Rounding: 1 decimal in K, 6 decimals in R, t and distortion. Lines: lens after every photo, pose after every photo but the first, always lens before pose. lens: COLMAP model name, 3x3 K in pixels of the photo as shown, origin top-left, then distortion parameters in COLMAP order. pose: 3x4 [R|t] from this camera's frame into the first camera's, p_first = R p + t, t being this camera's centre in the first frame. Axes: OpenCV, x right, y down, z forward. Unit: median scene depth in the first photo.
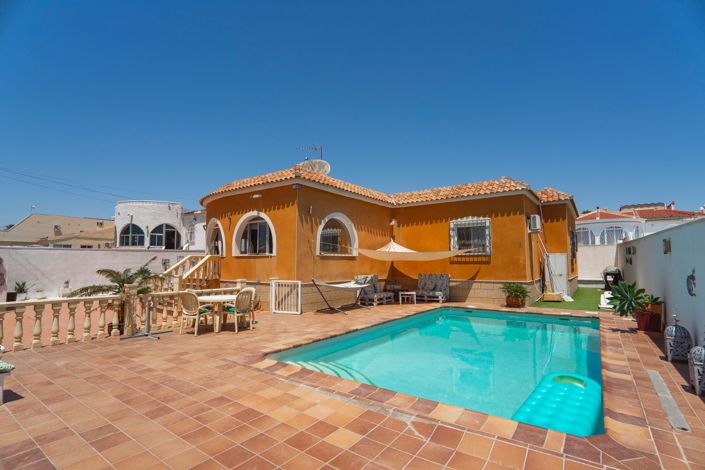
lens RADIAL K [[339.6, 0, 352.6], [0, 339.6, 236.0], [0, 0, 1]] dist [-0.016893, 0.005287]
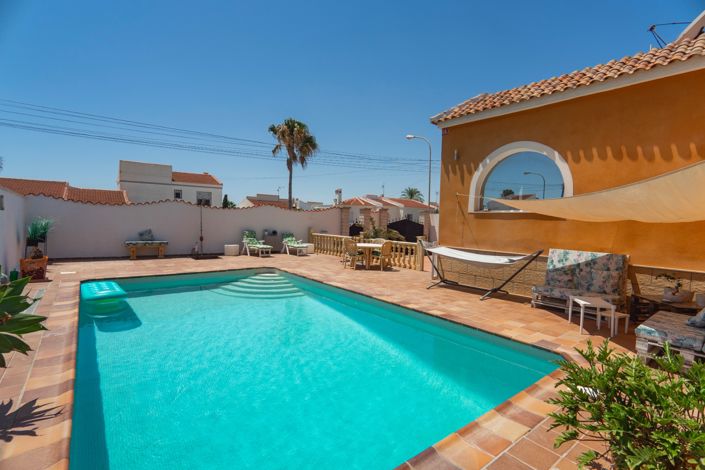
lens RADIAL K [[339.6, 0, 353.2], [0, 339.6, 232.3], [0, 0, 1]] dist [-0.016893, 0.005287]
pose [[-0.275198, 0.016892, -0.961239, 0.694199], [0.039424, 0.999203, 0.006272, 0.085142], [0.960579, -0.036170, -0.275644, 0.971545]]
